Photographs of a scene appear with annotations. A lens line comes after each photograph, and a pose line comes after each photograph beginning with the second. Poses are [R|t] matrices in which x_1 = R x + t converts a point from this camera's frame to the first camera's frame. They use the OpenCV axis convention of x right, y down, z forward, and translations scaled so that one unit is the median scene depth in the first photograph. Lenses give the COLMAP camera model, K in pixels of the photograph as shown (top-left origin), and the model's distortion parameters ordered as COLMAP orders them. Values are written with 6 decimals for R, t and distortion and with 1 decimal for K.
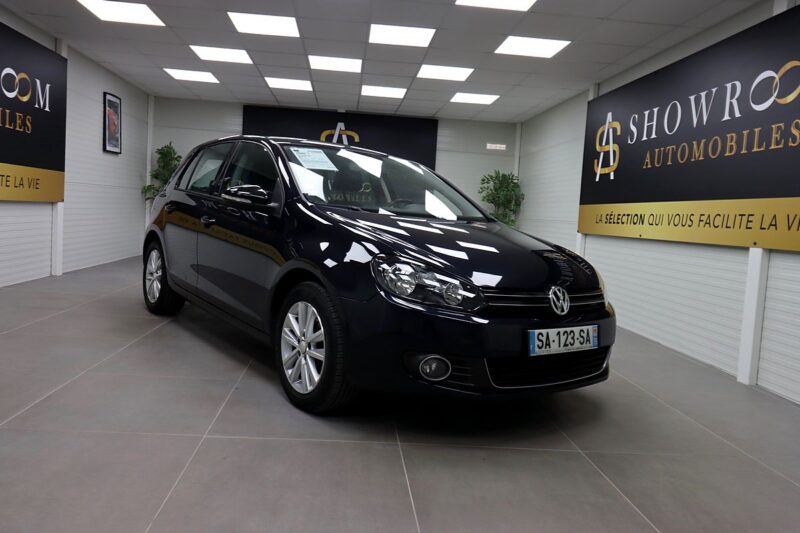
lens RADIAL K [[590.7, 0, 400.0], [0, 590.7, 266.5], [0, 0, 1]] dist [0.007169, -0.006937]
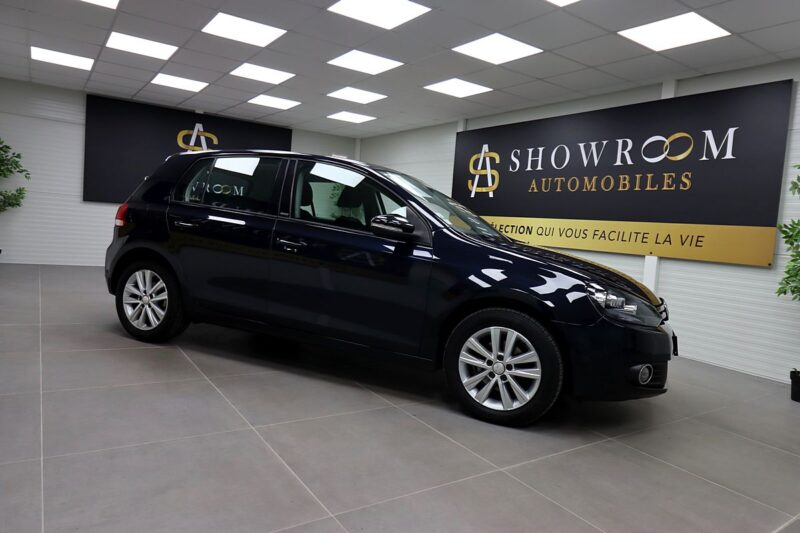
lens RADIAL K [[509.7, 0, 401.6], [0, 509.7, 264.3], [0, 0, 1]] dist [0.002270, -0.000467]
pose [[0.874572, -0.035290, 0.483611, -0.449182], [0.022460, 0.999226, 0.032299, -0.052775], [-0.484376, -0.017386, 0.874687, 0.152287]]
